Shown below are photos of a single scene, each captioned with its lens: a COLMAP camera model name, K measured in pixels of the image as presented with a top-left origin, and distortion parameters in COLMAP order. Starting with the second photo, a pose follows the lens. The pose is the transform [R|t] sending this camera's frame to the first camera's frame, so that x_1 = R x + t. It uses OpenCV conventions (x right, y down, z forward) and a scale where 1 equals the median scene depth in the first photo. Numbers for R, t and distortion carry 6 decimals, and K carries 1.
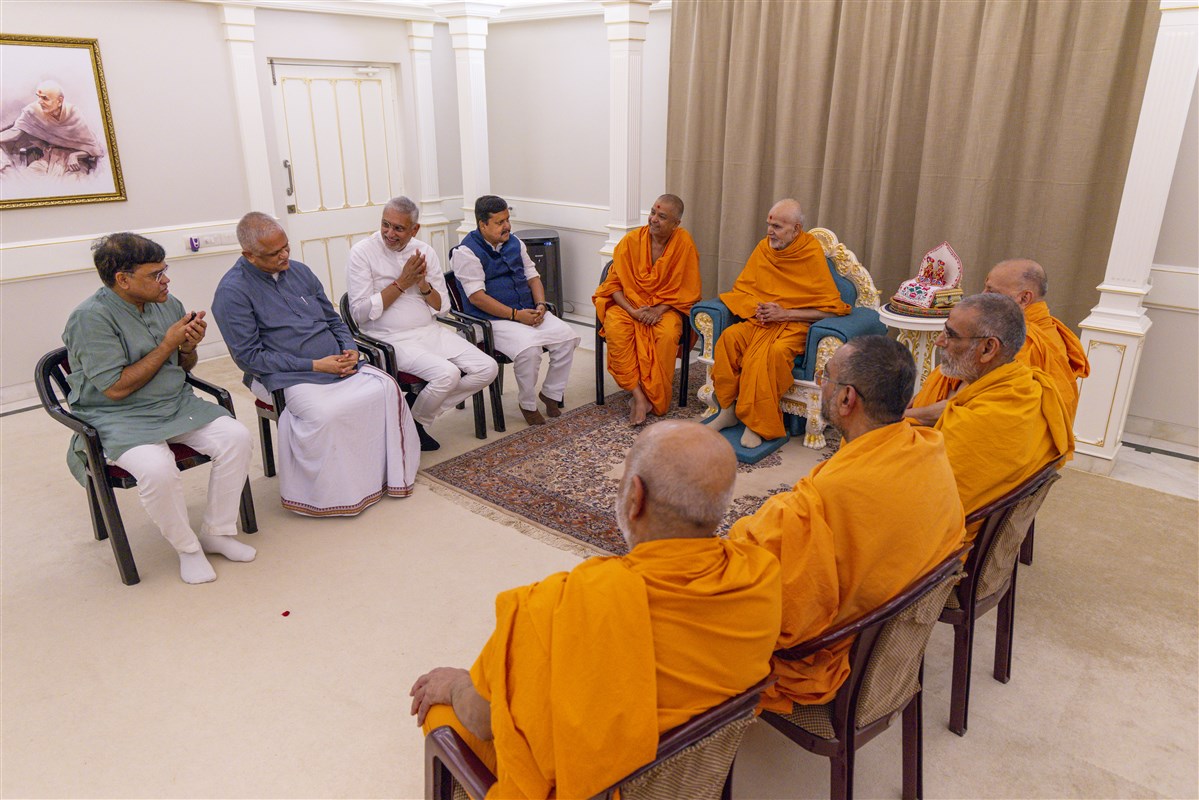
lens RADIAL K [[846.0, 0, 629.3], [0, 846.0, 411.3], [0, 0, 1]] dist [0.010122, 0.006408]
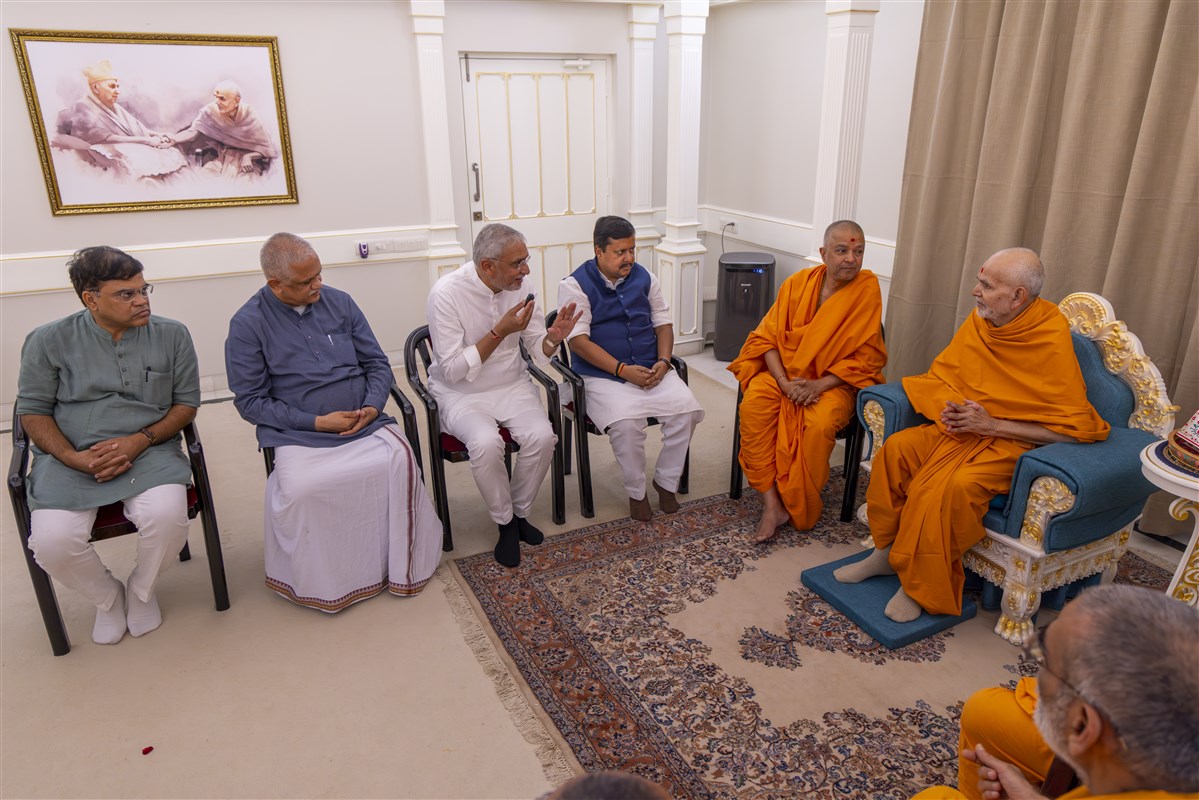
lens RADIAL K [[846.0, 0, 622.1], [0, 846.0, 406.9], [0, 0, 1]] dist [0.010122, 0.006408]
pose [[0.911284, 0.135744, -0.388760, 0.166873], [-0.135413, 0.990382, 0.028393, -0.102485], [0.388876, 0.026769, 0.920901, 0.279181]]
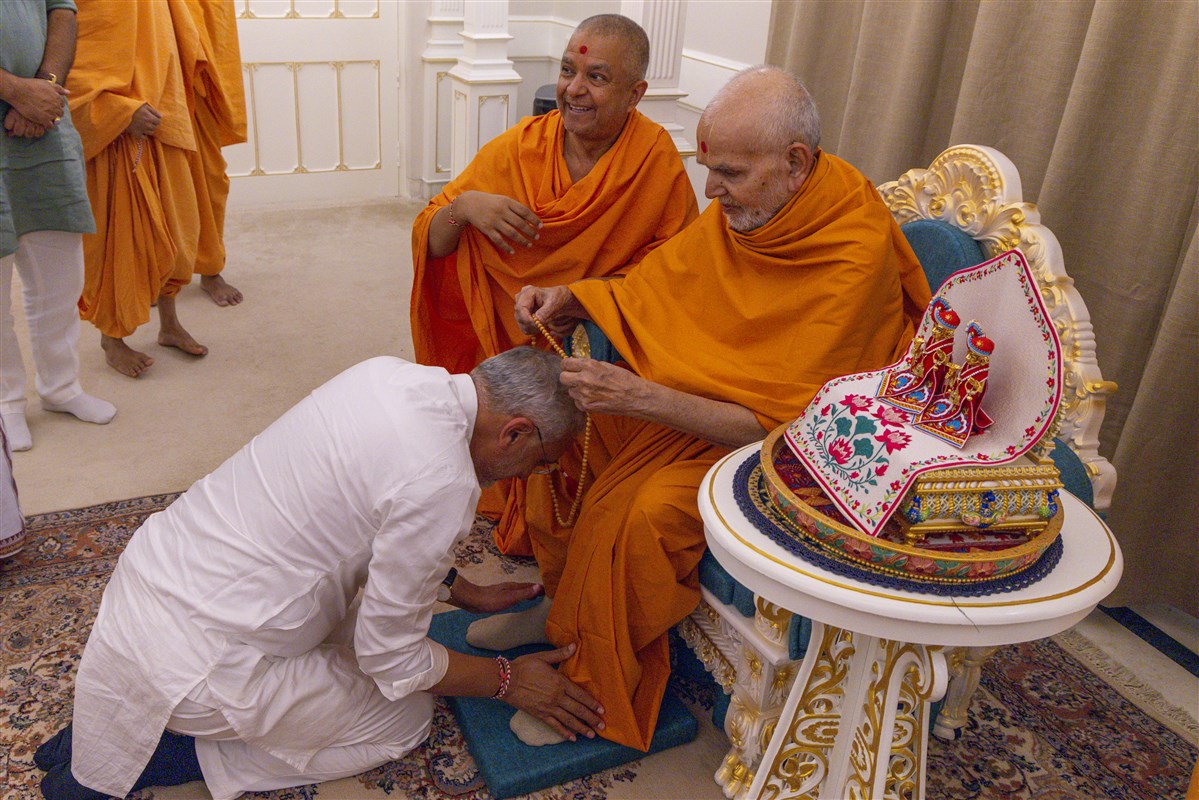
lens RADIAL K [[1012.0, 0, 525.3], [0, 1012.0, 373.9], [0, 0, 1]] dist [0.012867, -0.008492]
pose [[0.863422, 0.229777, -0.449116, 0.271208], [-0.202927, 0.973241, 0.107805, -0.138070], [0.461869, -0.001943, 0.886946, 0.574956]]
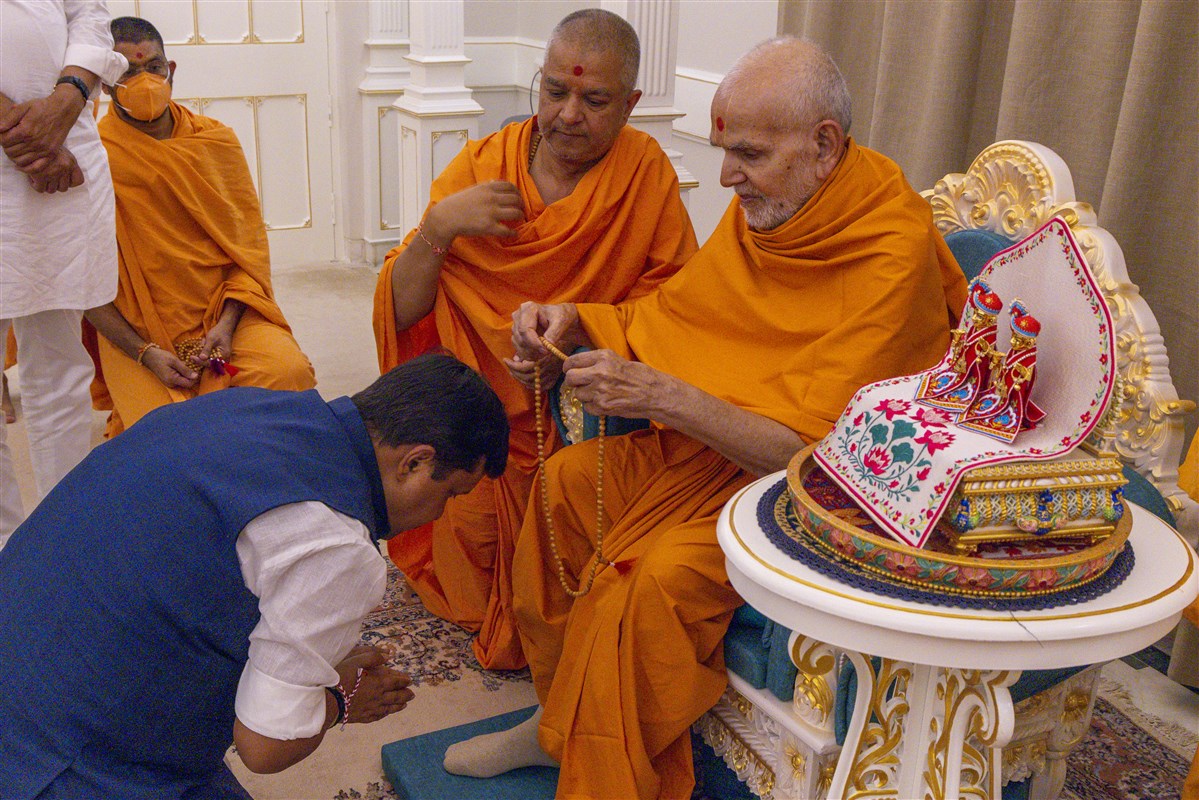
lens RADIAL K [[1286.2, 0, 571.2], [0, 1286.2, 416.2], [0, 0, 1]] dist [0.009607, 0.000000]
pose [[0.895868, 0.165887, -0.412193, 0.283325], [-0.168237, 0.985263, 0.030869, -0.115340], [0.411239, 0.041692, 0.910574, 0.556383]]
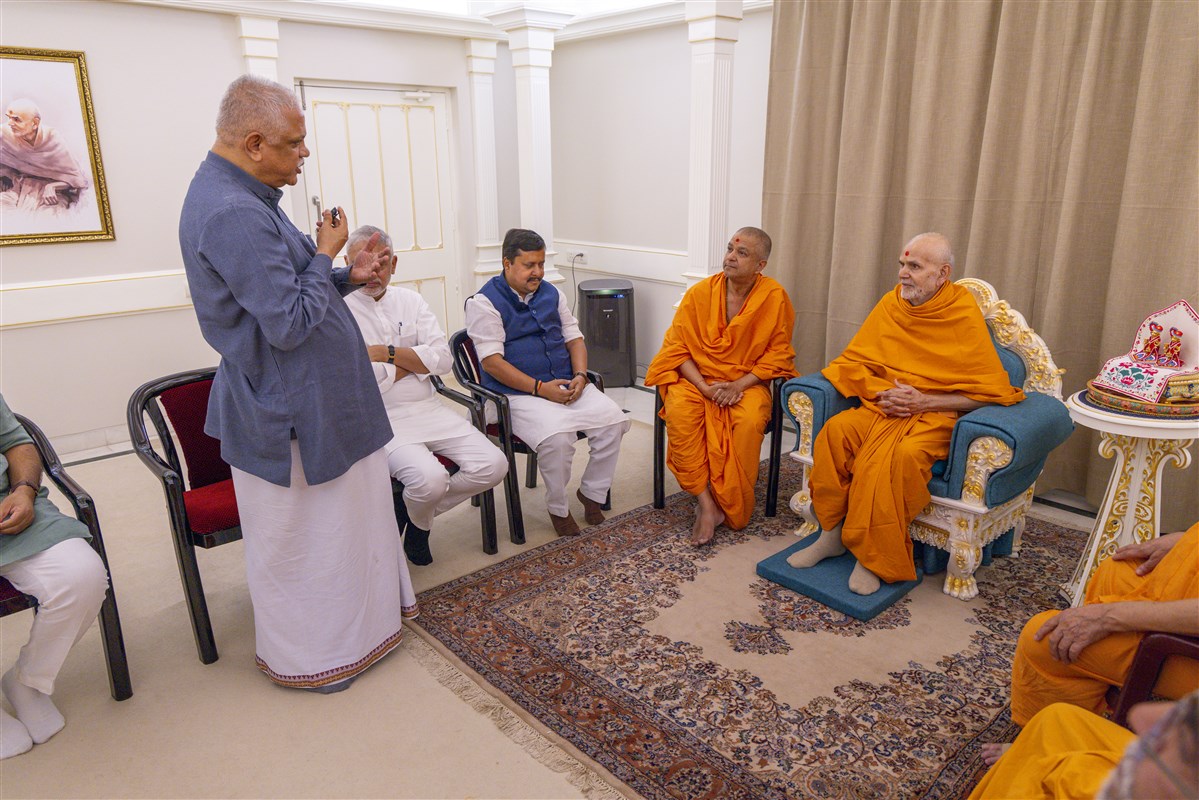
lens RADIAL K [[846.0, 0, 622.0], [0, 846.0, 402.8], [0, 0, 1]] dist [0.010122, 0.006408]
pose [[0.989298, 0.030742, -0.142634, 0.039982], [-0.040966, 0.996754, -0.069302, -0.050845], [0.140041, 0.074403, 0.987346, 0.263543]]
